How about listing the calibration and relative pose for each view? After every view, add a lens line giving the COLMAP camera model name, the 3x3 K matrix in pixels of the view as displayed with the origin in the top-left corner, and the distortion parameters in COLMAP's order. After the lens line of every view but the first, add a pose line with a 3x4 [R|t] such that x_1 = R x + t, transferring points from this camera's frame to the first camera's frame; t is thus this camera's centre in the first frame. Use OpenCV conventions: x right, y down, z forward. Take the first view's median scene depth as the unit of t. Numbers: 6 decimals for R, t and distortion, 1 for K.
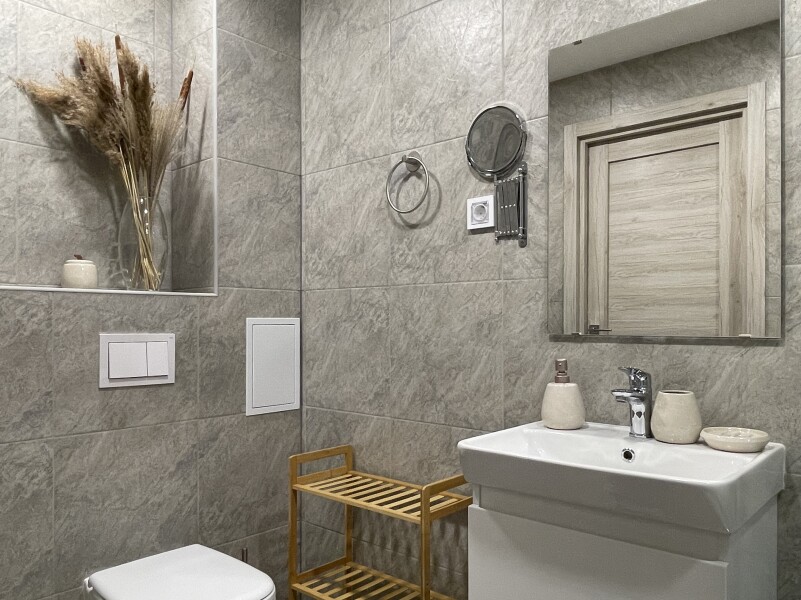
lens RADIAL K [[626.6, 0, 400.3], [0, 626.6, 304.0], [0, 0, 1]] dist [-0.001257, -0.004437]
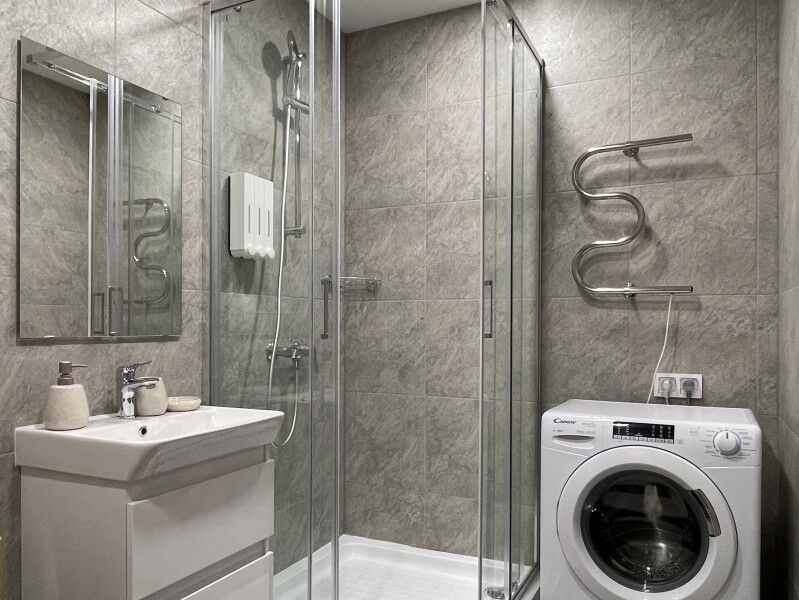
lens RADIAL K [[625.0, 0, 399.0], [0, 625.0, 300.9], [0, 0, 1]] dist [-0.001257, -0.004437]
pose [[-0.277516, 0.037491, 0.959989, -0.921604], [-0.026669, 0.998553, -0.046706, 0.023197], [-0.960351, -0.038563, -0.276114, 0.804574]]
